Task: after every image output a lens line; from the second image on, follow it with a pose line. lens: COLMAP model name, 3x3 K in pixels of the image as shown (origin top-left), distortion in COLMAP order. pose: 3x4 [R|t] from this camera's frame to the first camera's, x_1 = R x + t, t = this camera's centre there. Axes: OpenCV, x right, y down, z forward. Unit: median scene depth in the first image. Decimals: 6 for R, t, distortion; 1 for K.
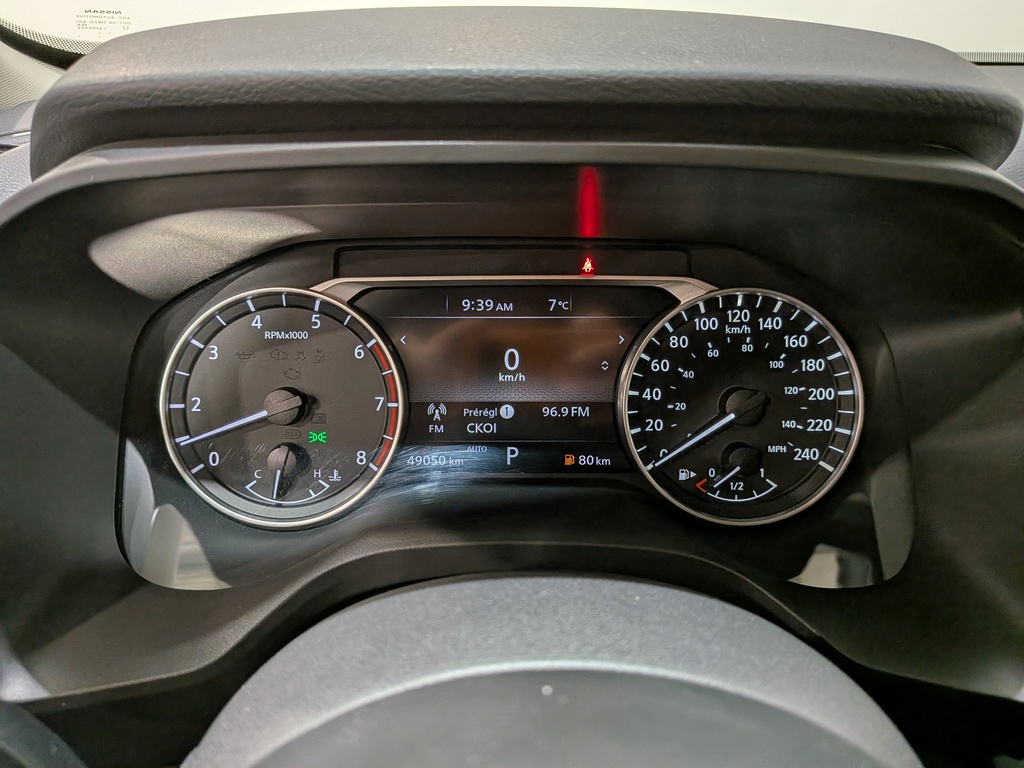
lens RADIAL K [[743.6, 0, 518.4], [0, 743.6, 365.2], [0, 0, 1]] dist [0.047215, -0.056359]
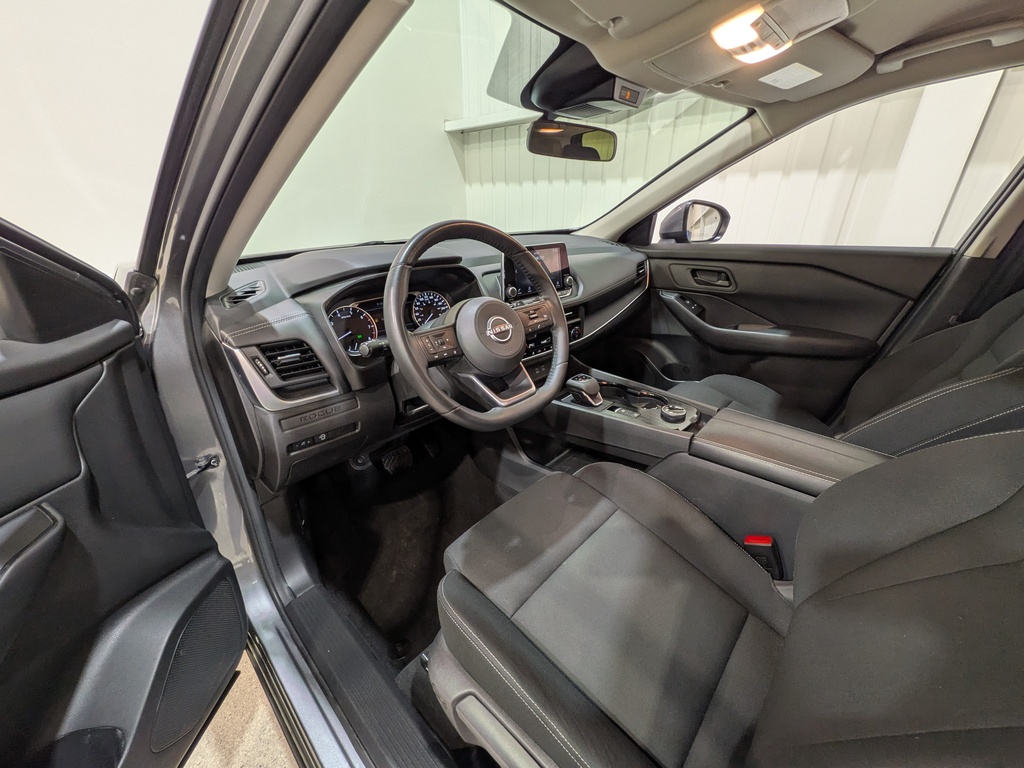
lens RADIAL K [[400.8, 0, 513.0], [0, 400.8, 377.5], [0, 0, 1]] dist [0.011428, 0.000010]
pose [[0.706692, -0.297951, 0.641726, -1.299714], [0.298124, 0.947954, 0.111827, 0.350332], [-0.641645, 0.112287, 0.758738, -1.541611]]
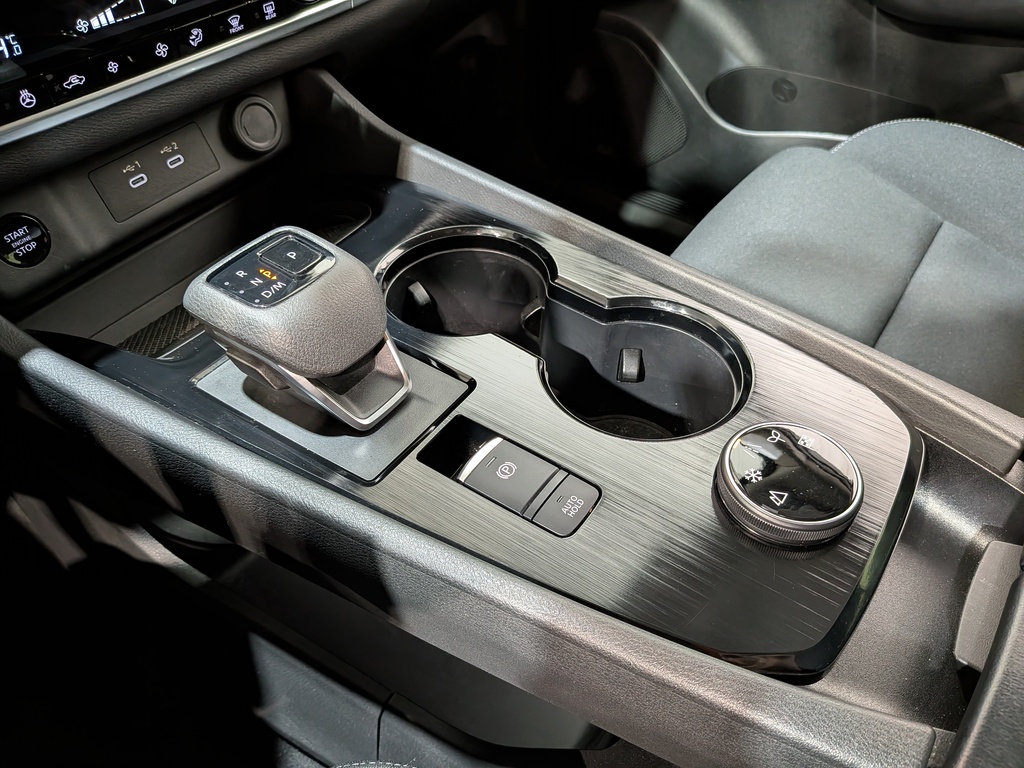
lens RADIAL K [[743.6, 0, 515.2], [0, 743.6, 382.8], [0, 0, 1]] dist [0.047215, -0.056359]
pose [[0.602980, -0.580101, 0.547629, 0.557174], [0.309776, 0.802855, 0.509375, 0.571382], [-0.735156, -0.137500, 0.663807, -0.475722]]
